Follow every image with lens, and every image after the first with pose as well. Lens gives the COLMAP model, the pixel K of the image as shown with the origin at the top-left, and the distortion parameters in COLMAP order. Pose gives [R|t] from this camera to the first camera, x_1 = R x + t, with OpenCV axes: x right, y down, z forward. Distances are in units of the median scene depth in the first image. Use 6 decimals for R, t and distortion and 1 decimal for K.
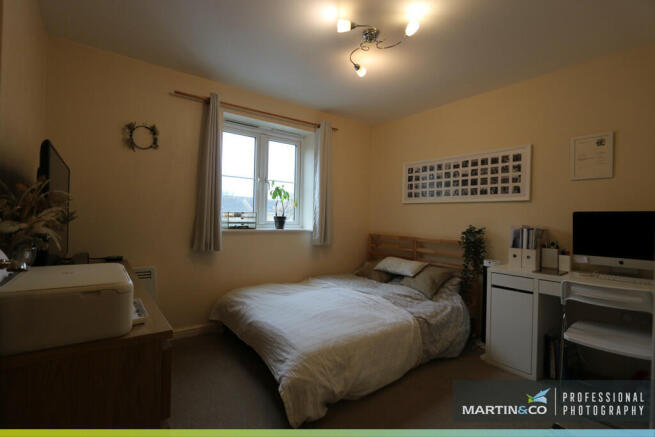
lens RADIAL K [[328.2, 0, 327.5], [0, 328.2, 218.5], [0, 0, 1]] dist [-0.000782, -0.000210]
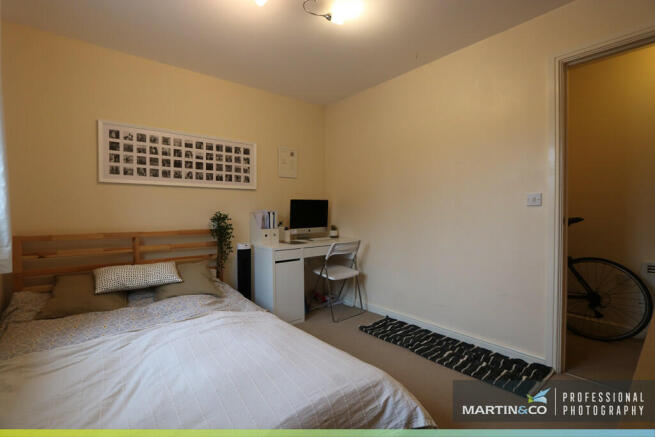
lens RADIAL K [[304.0, 0, 327.5], [0, 304.0, 218.5], [0, 0, 1]] dist [-0.000327, -0.000011]
pose [[-0.056757, -0.062736, 0.996415, -0.468979], [-0.004184, 0.998030, 0.062600, -0.016972], [-0.998379, -0.000616, -0.056908, 0.705735]]
